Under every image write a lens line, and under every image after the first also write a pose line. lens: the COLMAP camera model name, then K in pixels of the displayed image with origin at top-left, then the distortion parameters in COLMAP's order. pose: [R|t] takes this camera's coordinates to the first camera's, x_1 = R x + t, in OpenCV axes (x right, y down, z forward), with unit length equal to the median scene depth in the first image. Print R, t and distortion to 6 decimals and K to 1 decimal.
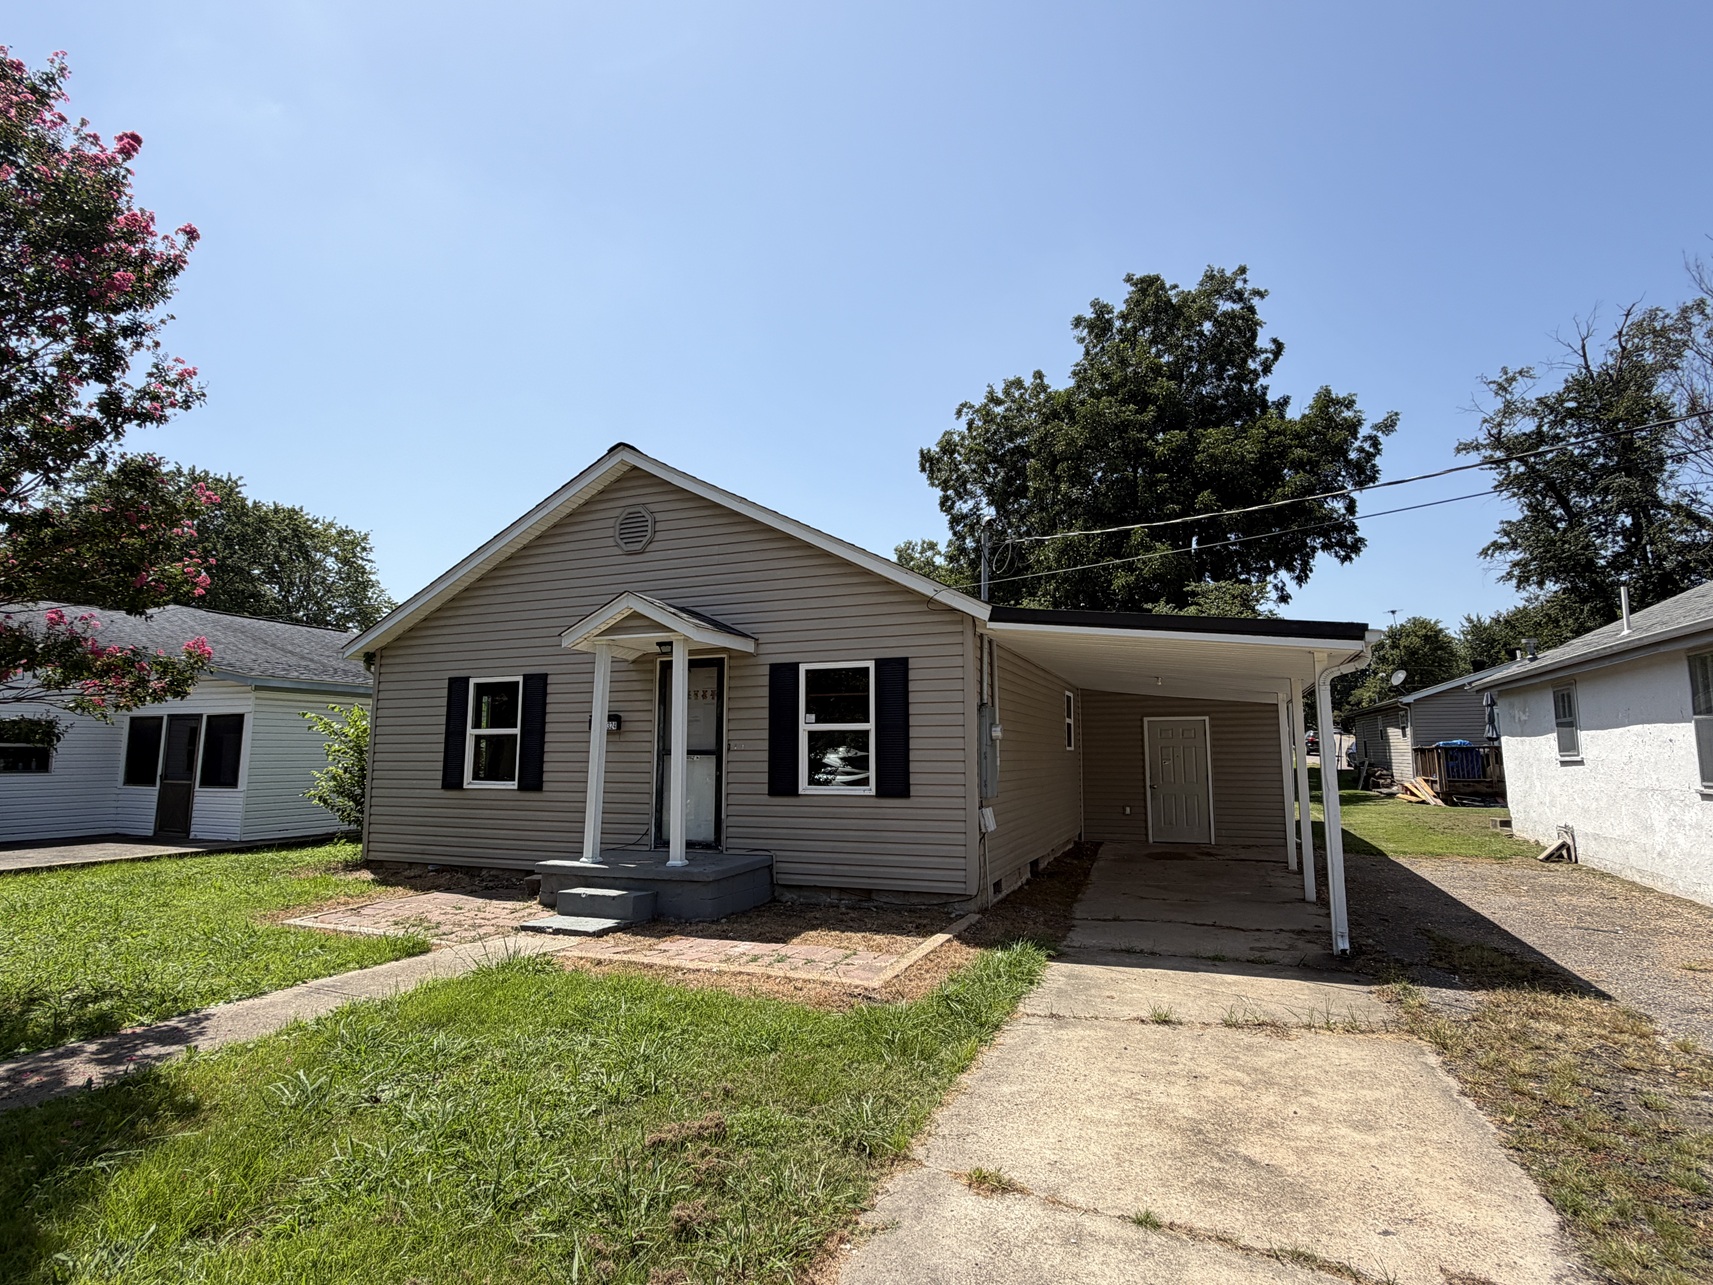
lens RADIAL K [[872.0, 0, 848.9], [0, 872.0, 649.5], [0, 0, 1]] dist [-0.000006, -0.000001]
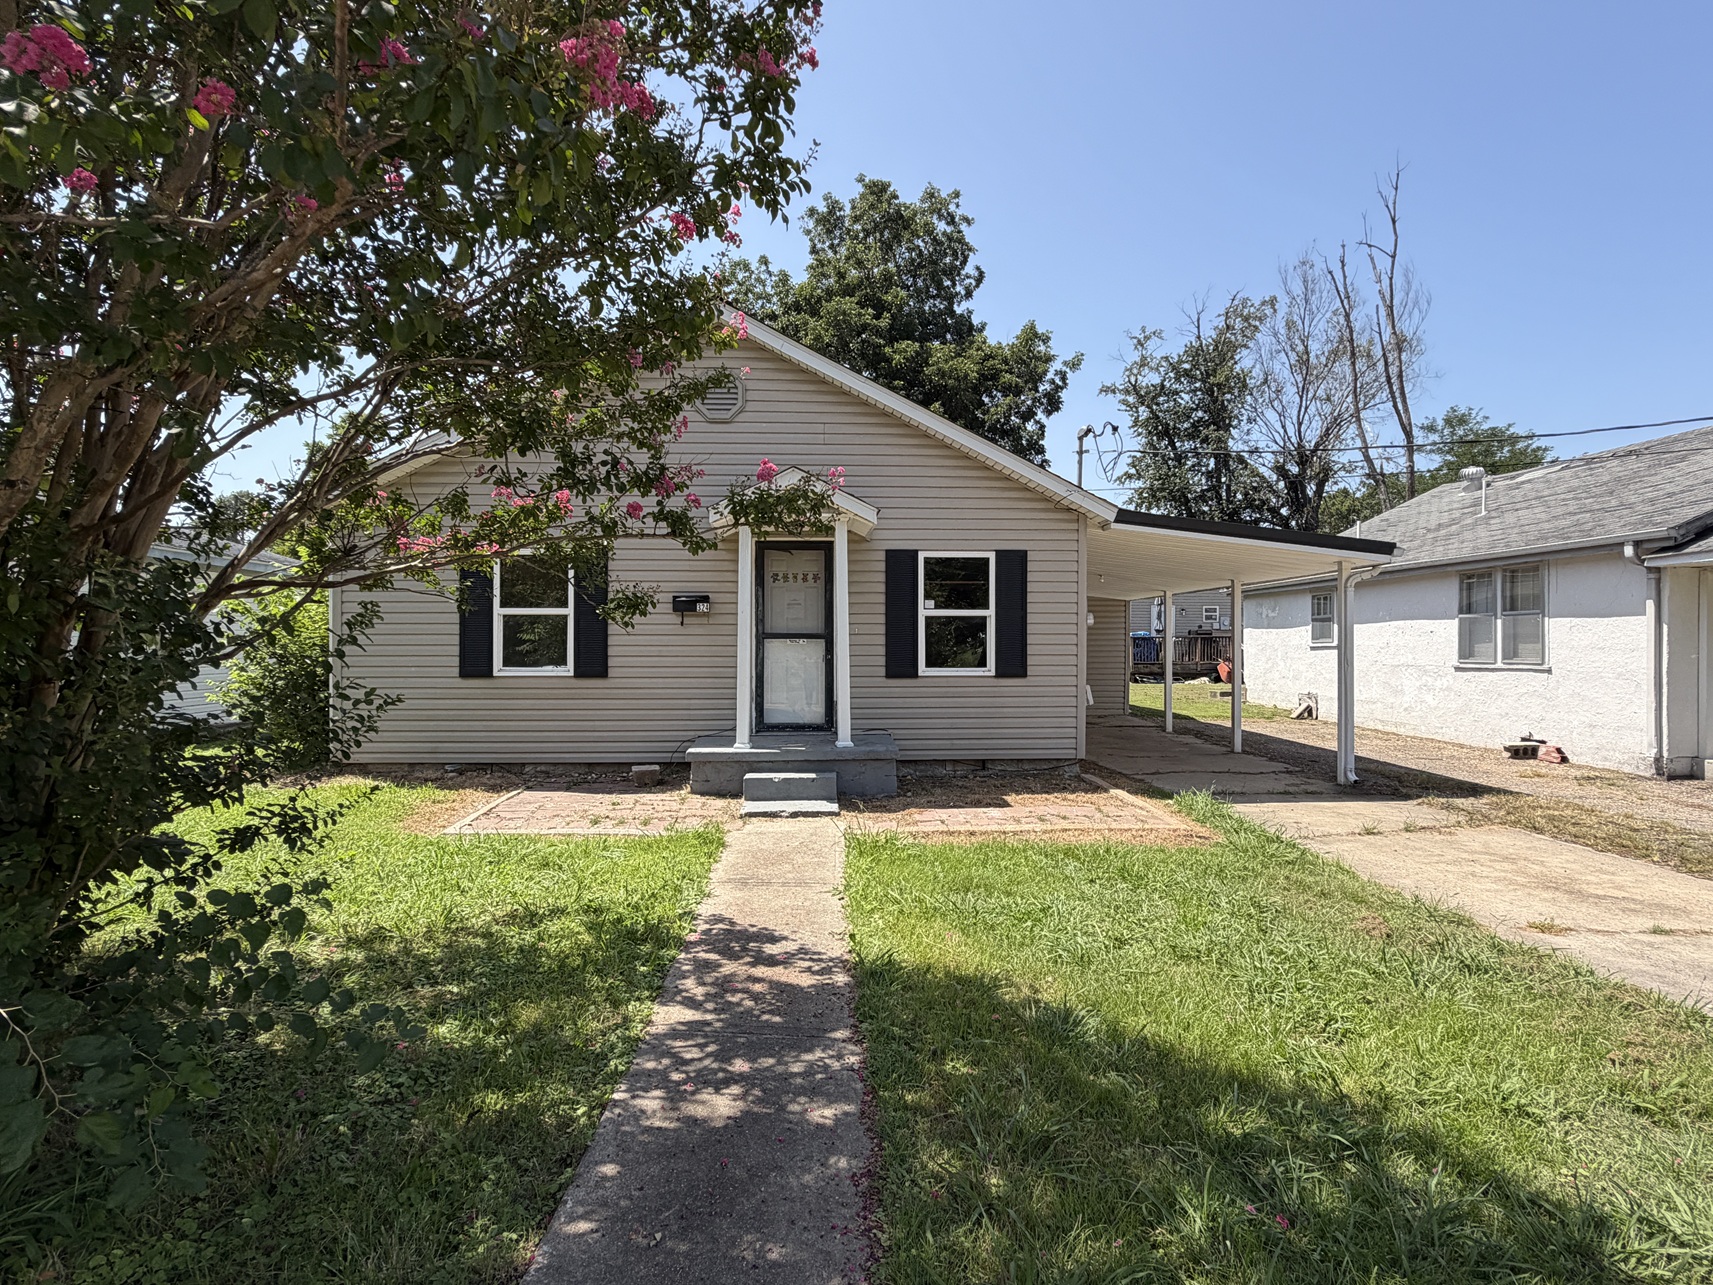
lens RADIAL K [[872.0, 0, 848.9], [0, 872.0, 649.5], [0, 0, 1]] dist [-0.000006, -0.000001]
pose [[0.909219, -0.000594, 0.416319, -0.422857], [-0.051917, 0.992031, 0.114799, 0.013271], [-0.413069, -0.125991, 0.901942, 0.066108]]
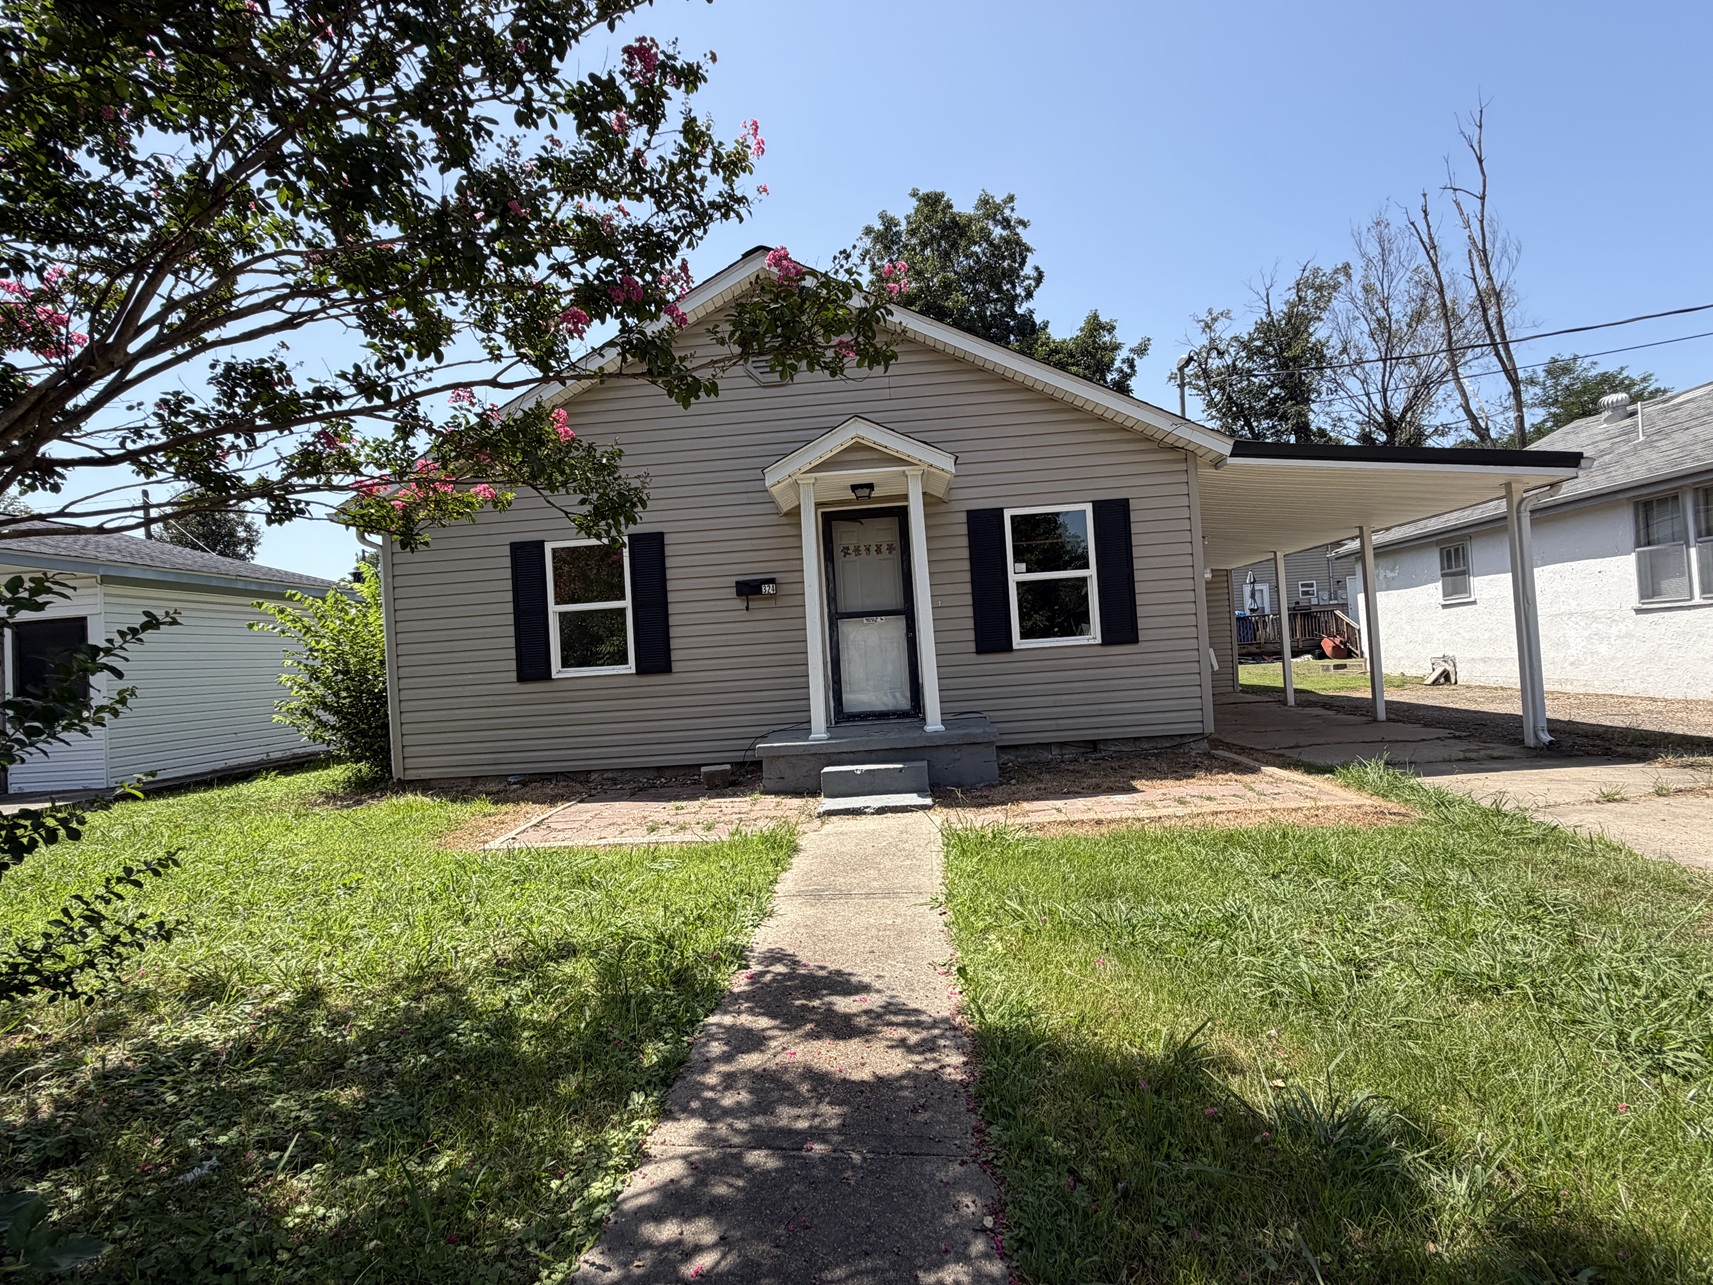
lens RADIAL K [[829.4, 0, 851.6], [0, 829.4, 647.0], [0, 0, 1]] dist [-0.000033, -0.000402]
pose [[0.943786, -0.053973, 0.326122, -0.376671], [0.022670, 0.994825, 0.099038, 0.053104], [-0.329780, -0.086077, 0.940125, 0.165469]]
